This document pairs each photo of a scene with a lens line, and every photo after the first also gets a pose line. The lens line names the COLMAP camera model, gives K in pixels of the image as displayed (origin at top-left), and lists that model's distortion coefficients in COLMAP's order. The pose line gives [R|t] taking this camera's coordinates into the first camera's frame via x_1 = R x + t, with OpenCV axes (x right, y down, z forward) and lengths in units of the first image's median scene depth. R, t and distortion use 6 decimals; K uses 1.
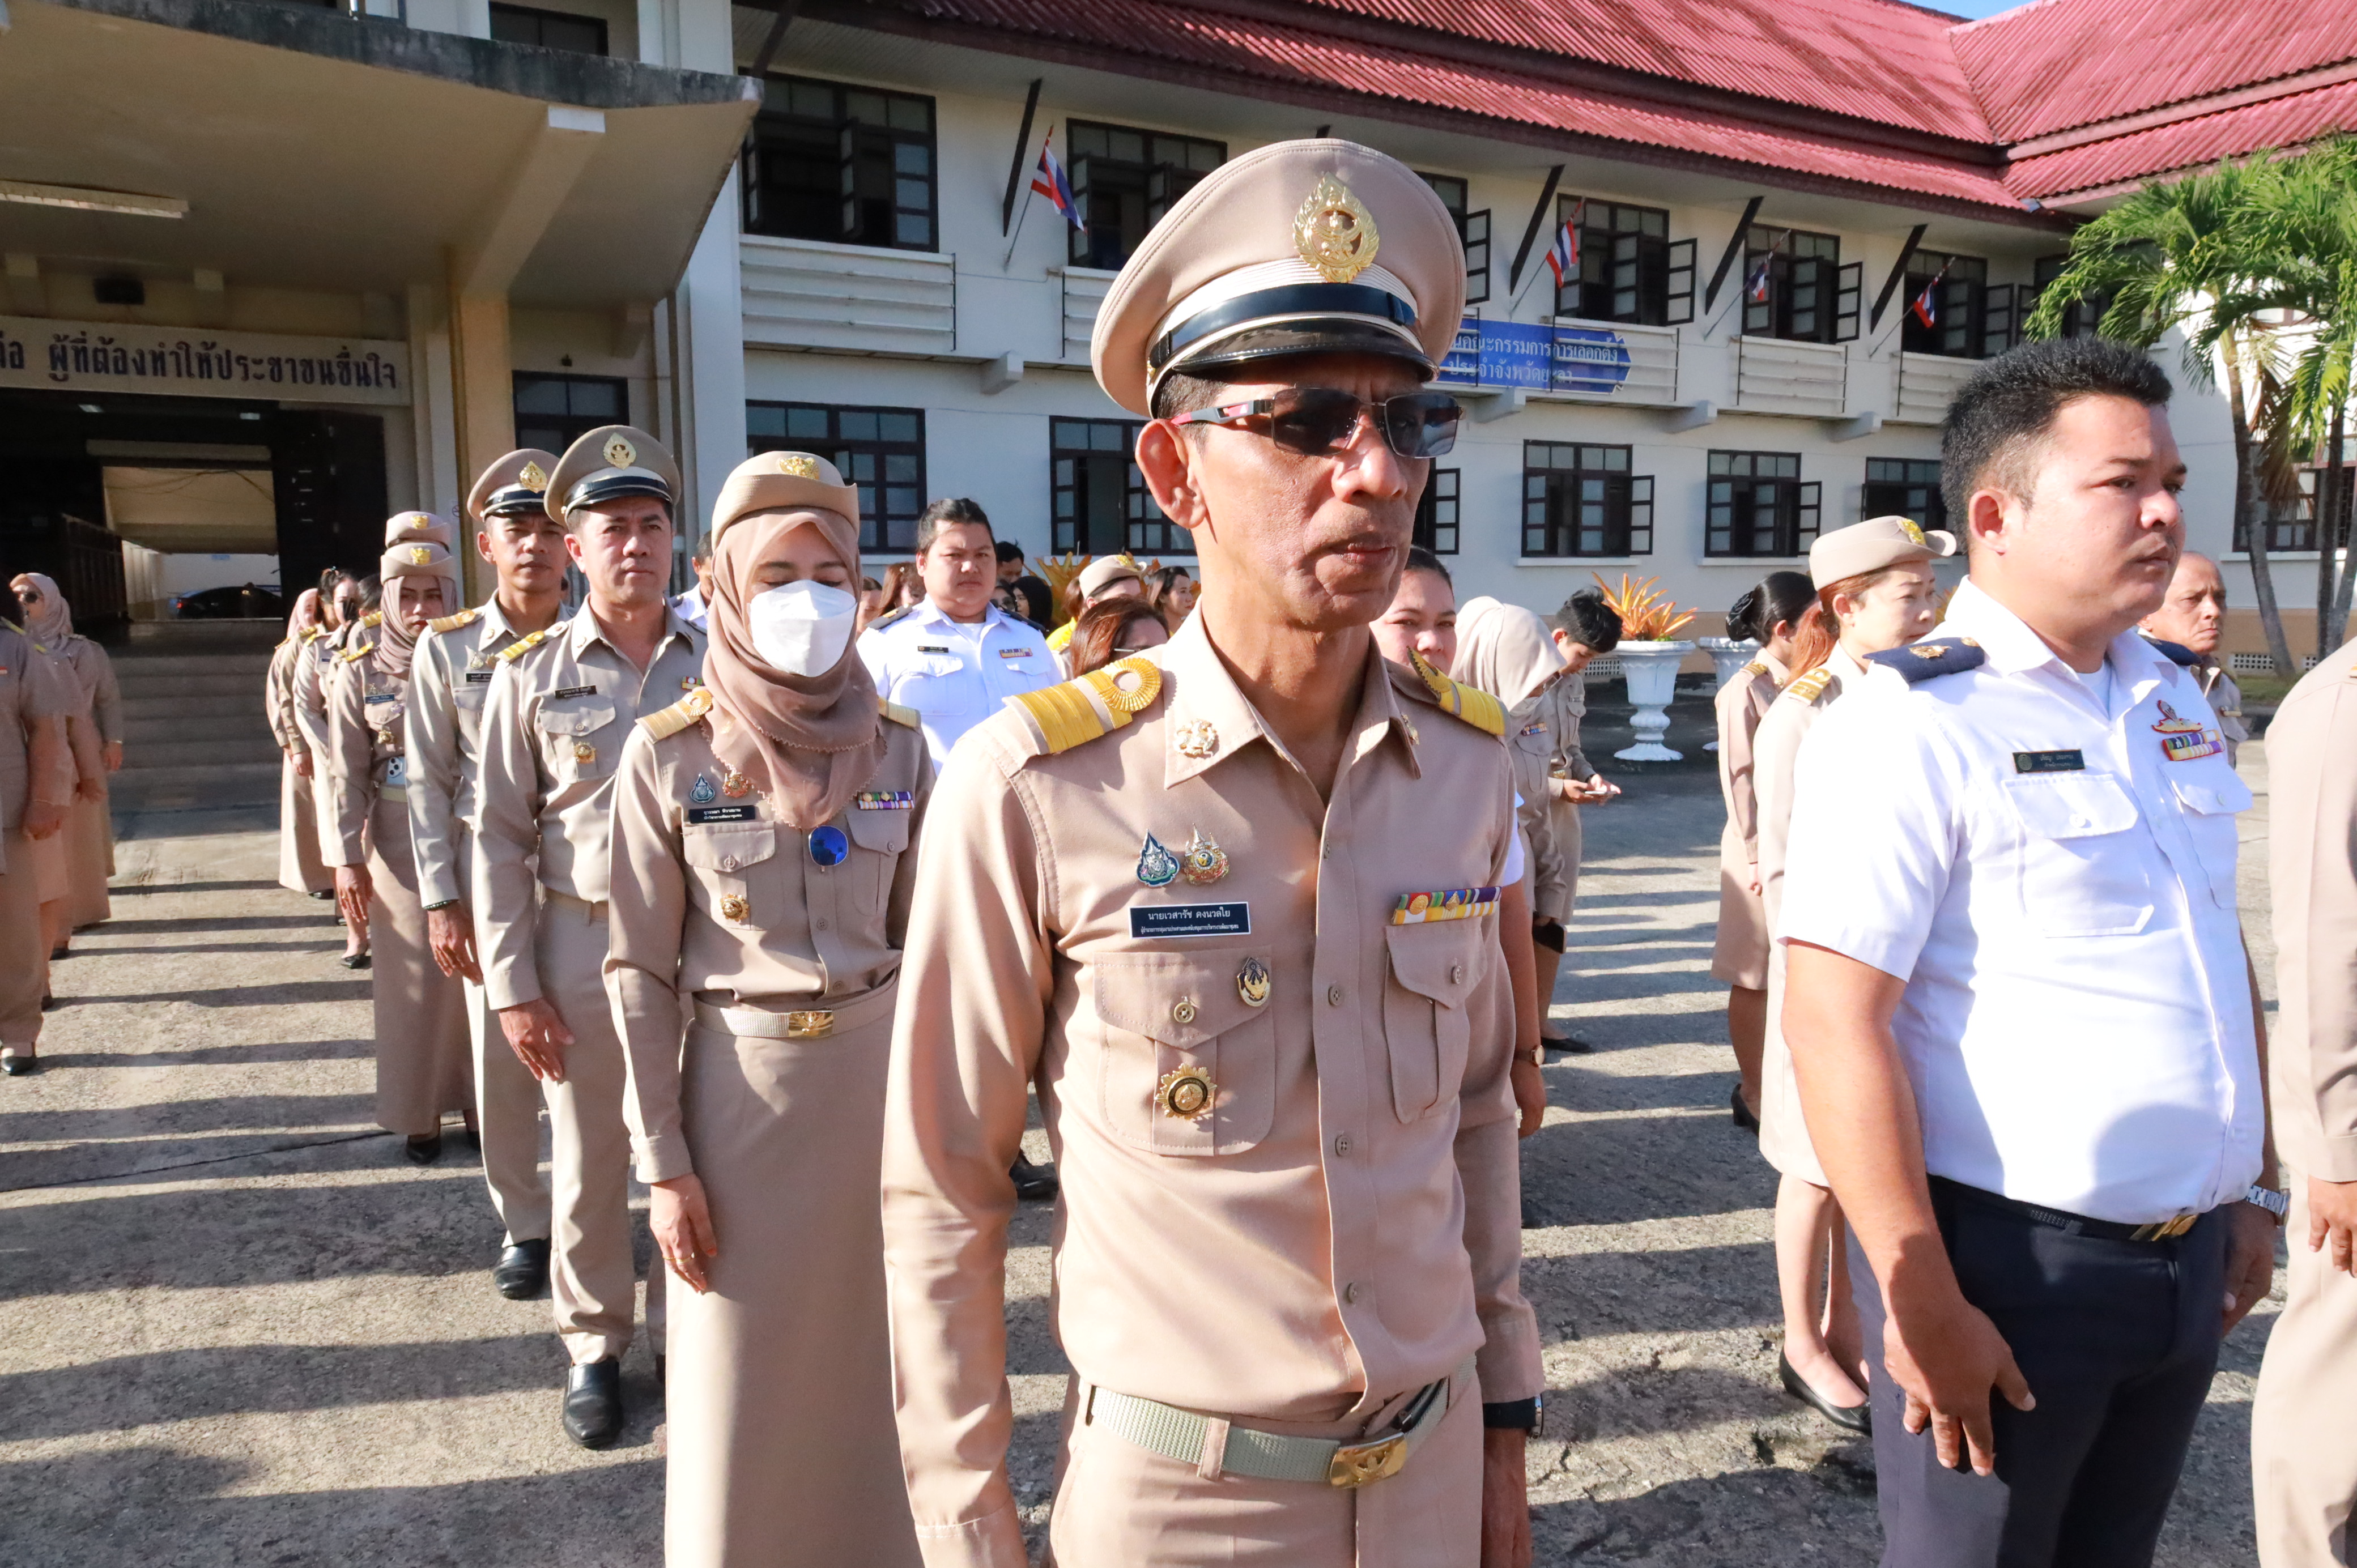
lens RADIAL K [[1604.3, 0, 1208.7], [0, 1604.3, 783.3], [0, 0, 1]] dist [0.000919, -0.002907]
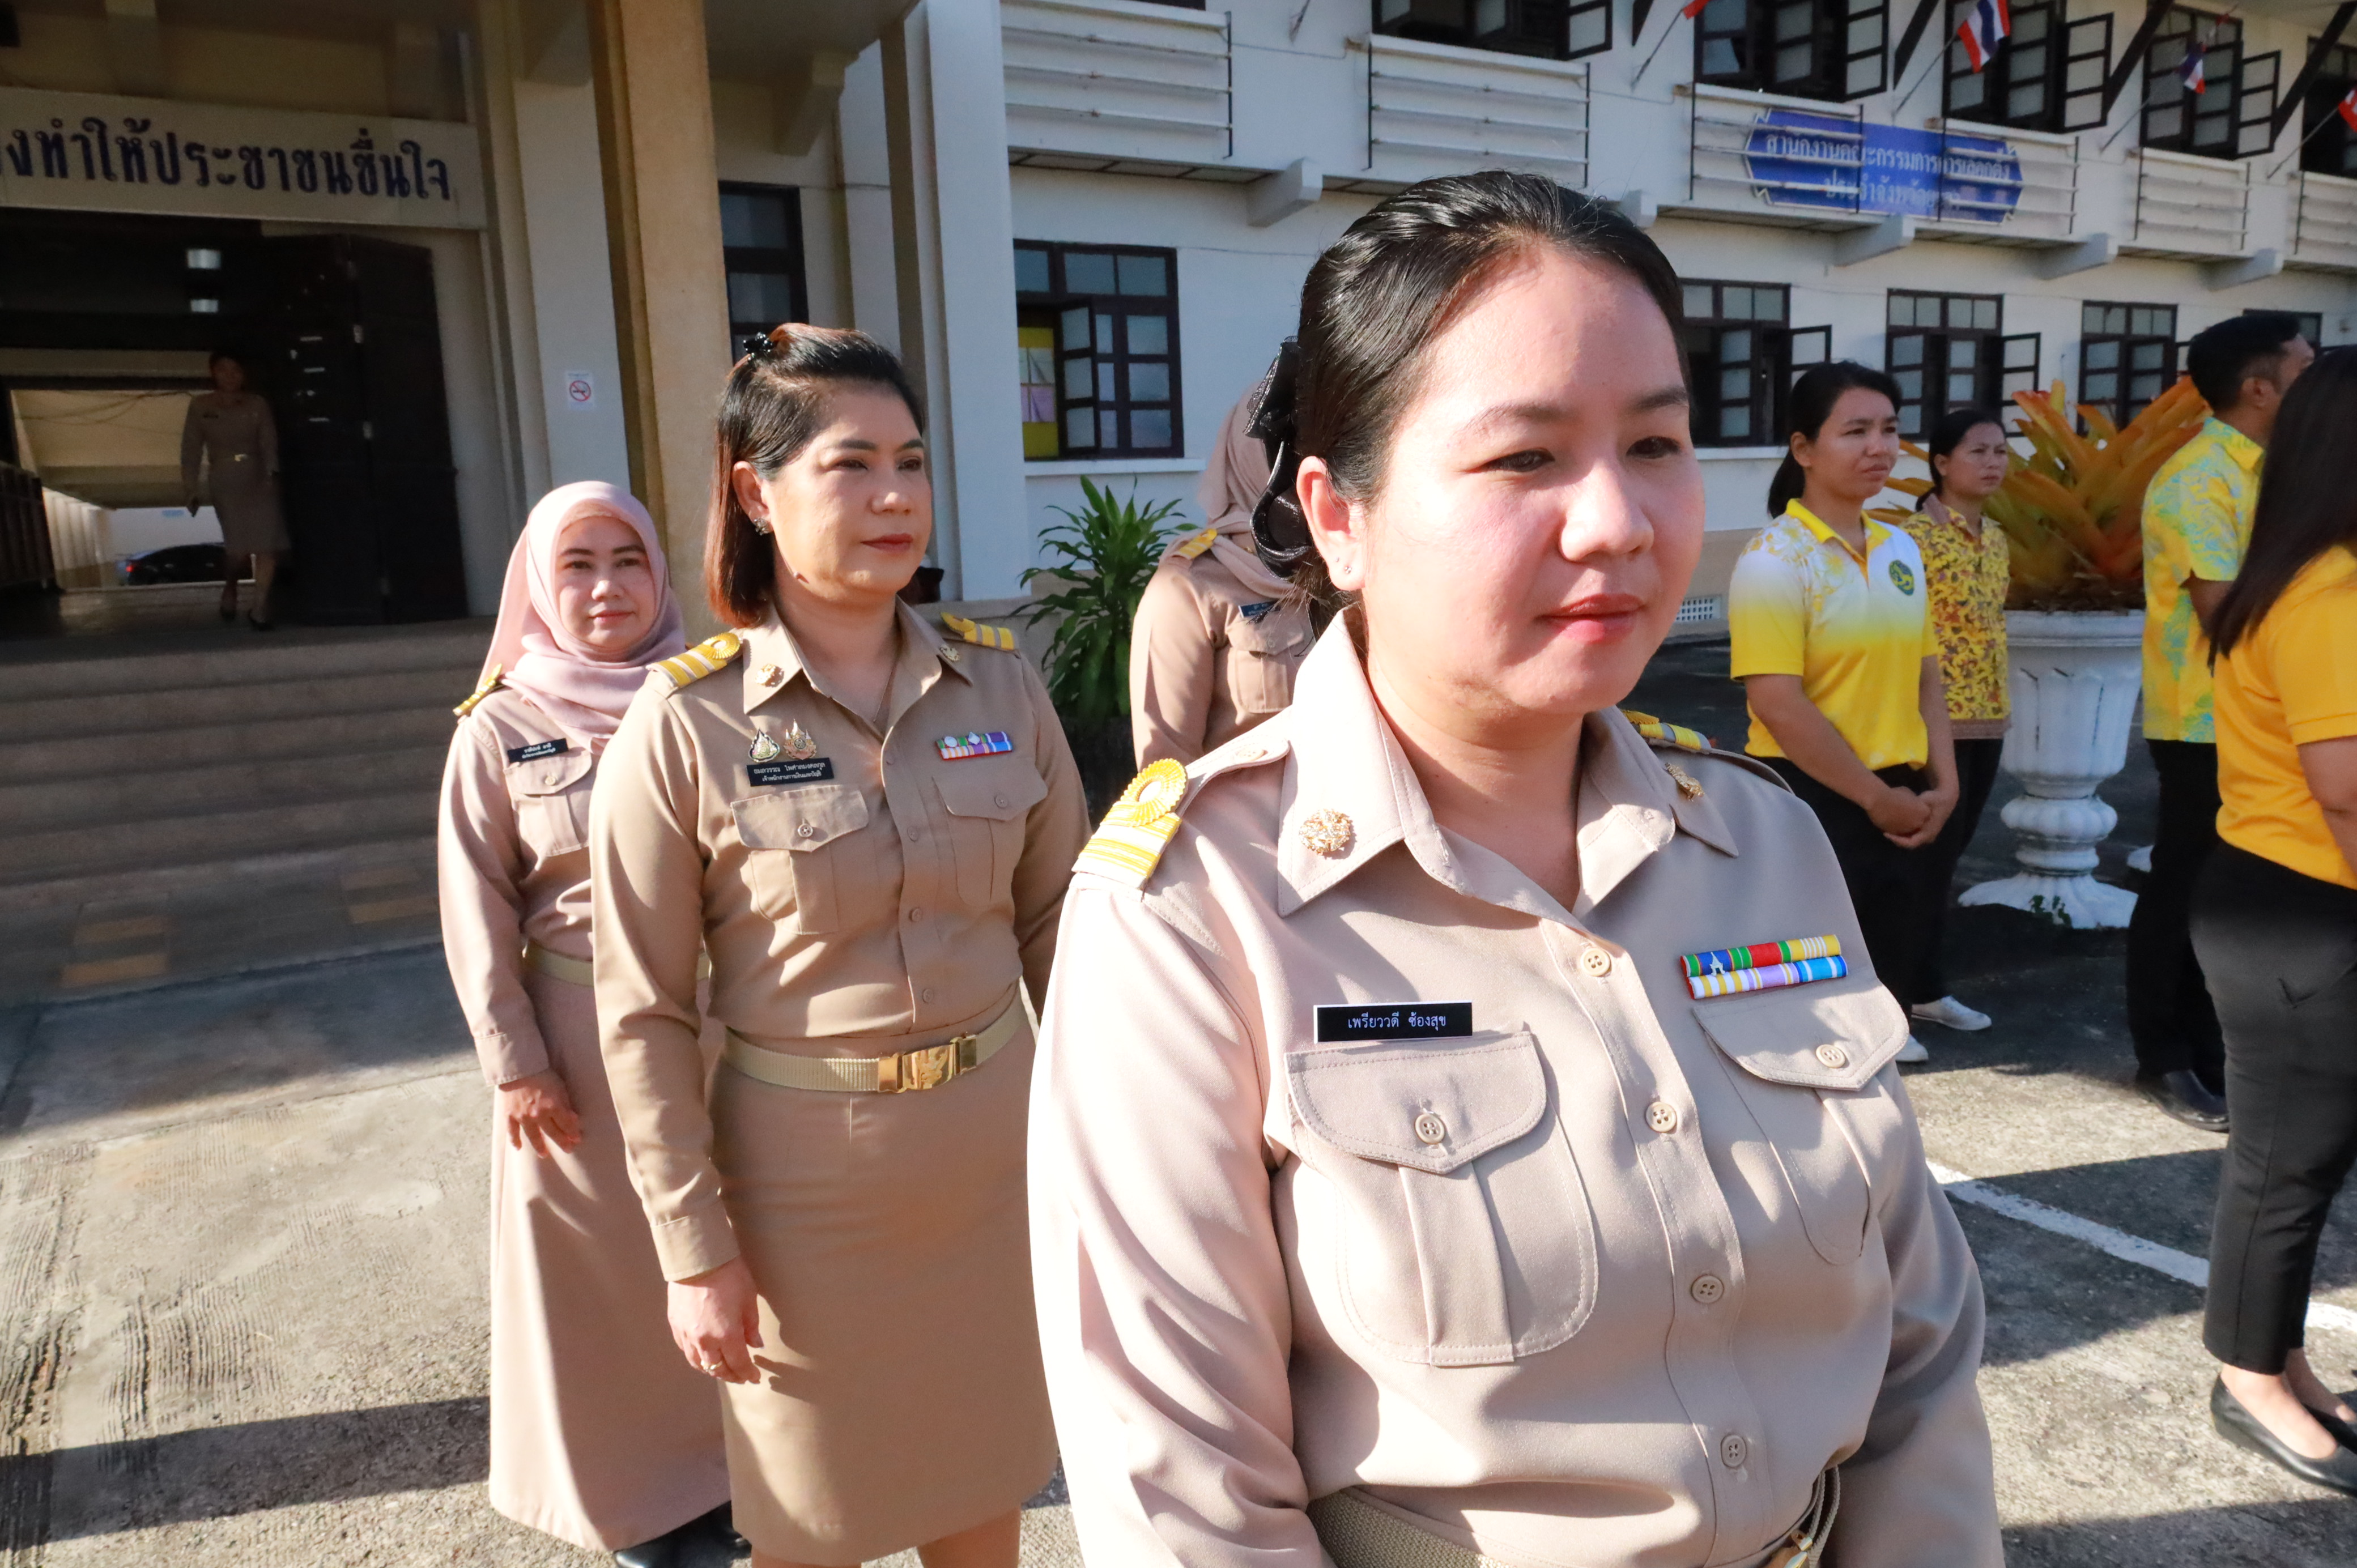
lens RADIAL K [[1611.1, 0, 1213.4], [0, 1611.1, 789.6], [0, 0, 1]] dist [-0.009168, 0.002757]
pose [[0.999186, -0.037596, 0.014642, -0.196999], [0.036859, 0.998179, 0.047745, -0.033782], [-0.016410, -0.047166, 0.998752, 0.314709]]
